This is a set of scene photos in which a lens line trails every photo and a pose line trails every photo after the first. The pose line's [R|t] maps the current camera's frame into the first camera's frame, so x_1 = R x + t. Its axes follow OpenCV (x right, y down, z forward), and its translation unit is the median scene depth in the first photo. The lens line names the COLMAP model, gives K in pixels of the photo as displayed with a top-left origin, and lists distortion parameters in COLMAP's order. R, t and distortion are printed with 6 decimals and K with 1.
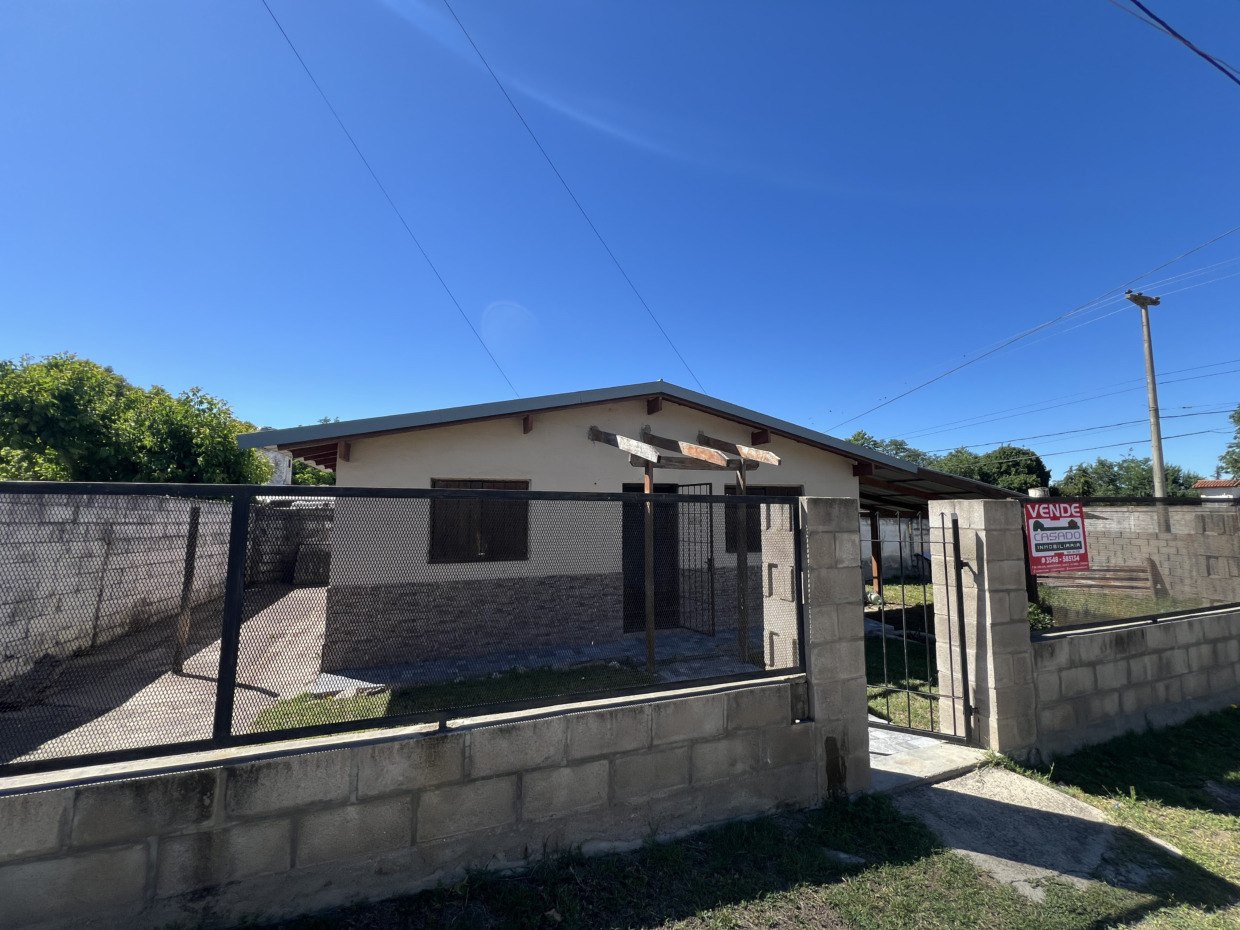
lens RADIAL K [[497.3, 0, 618.4], [0, 497.3, 462.2], [0, 0, 1]] dist [-0.004505, 0.001383]
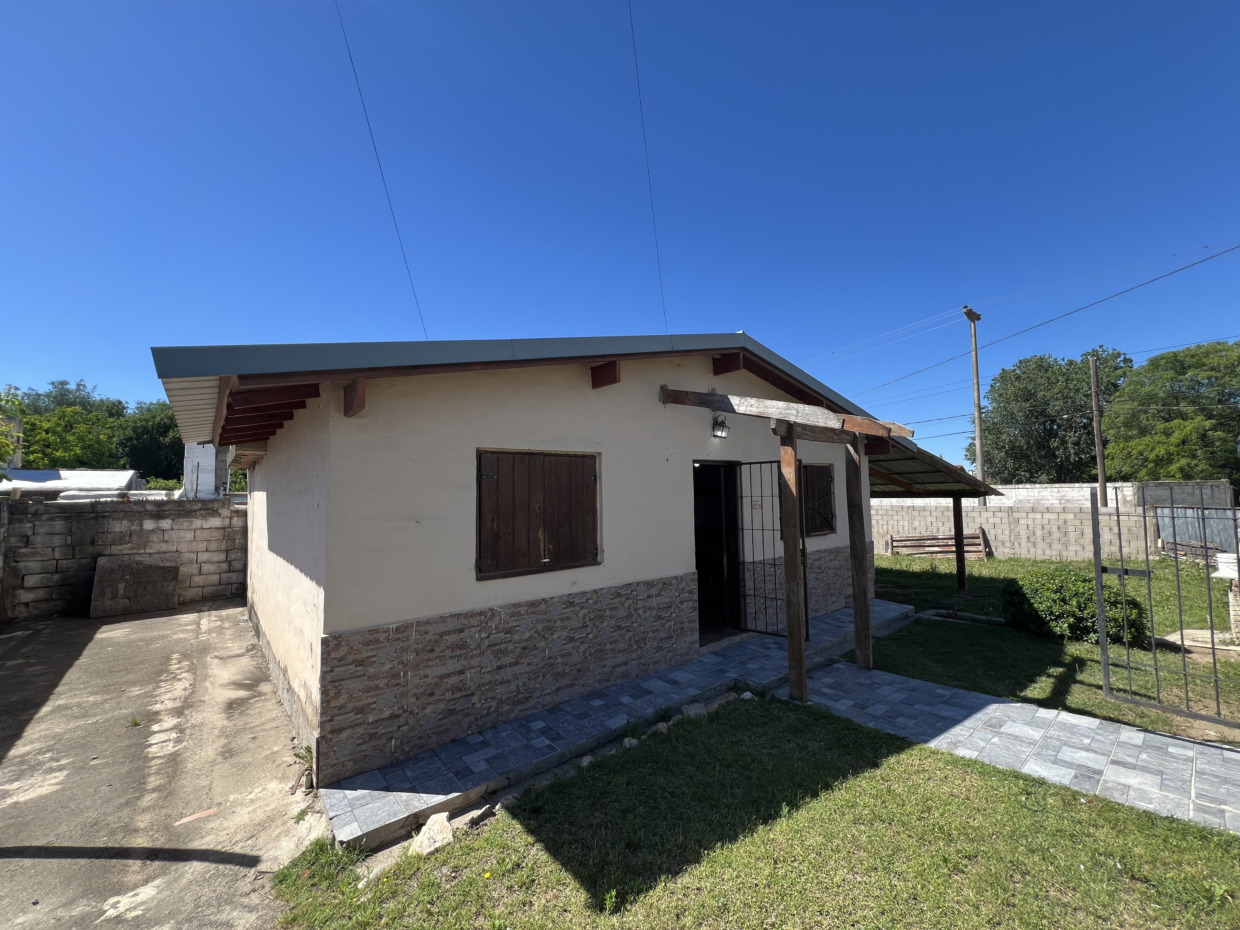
lens RADIAL K [[497.3, 0, 619.0], [0, 497.3, 460.6], [0, 0, 1]] dist [-0.004505, 0.001383]
pose [[0.946777, 0.004665, 0.321857, -0.487829], [-0.013095, 0.999625, 0.024033, 0.036019], [-0.321624, -0.026968, 0.946483, 0.392596]]
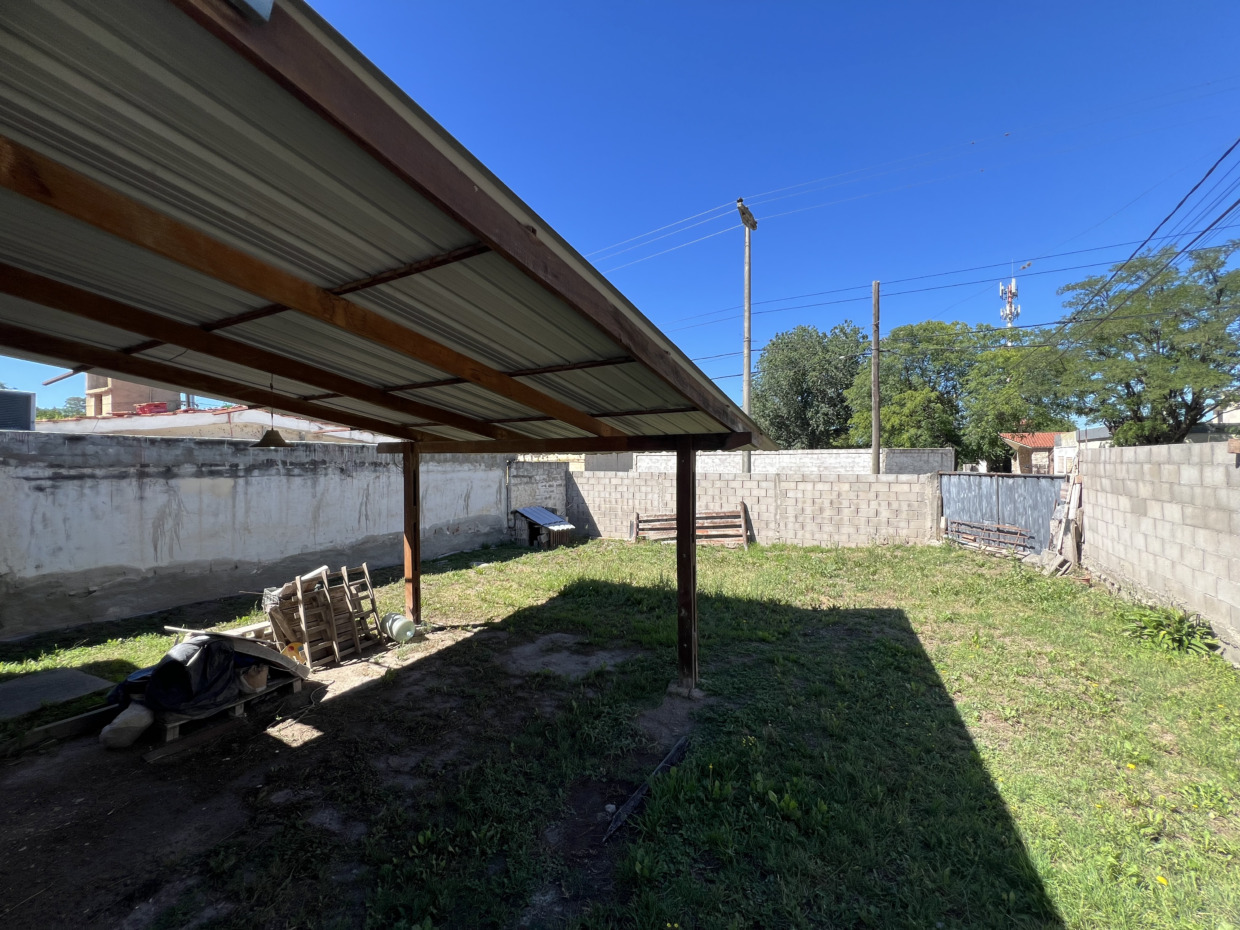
lens RADIAL K [[497.3, 0, 620.1], [0, 497.3, 460.5], [0, 0, 1]] dist [-0.004505, 0.001383]
pose [[0.761977, -0.004913, 0.647586, 0.969251], [-0.056516, 0.995652, 0.074053, 0.195141], [-0.645134, -0.093026, 0.758386, 1.391954]]
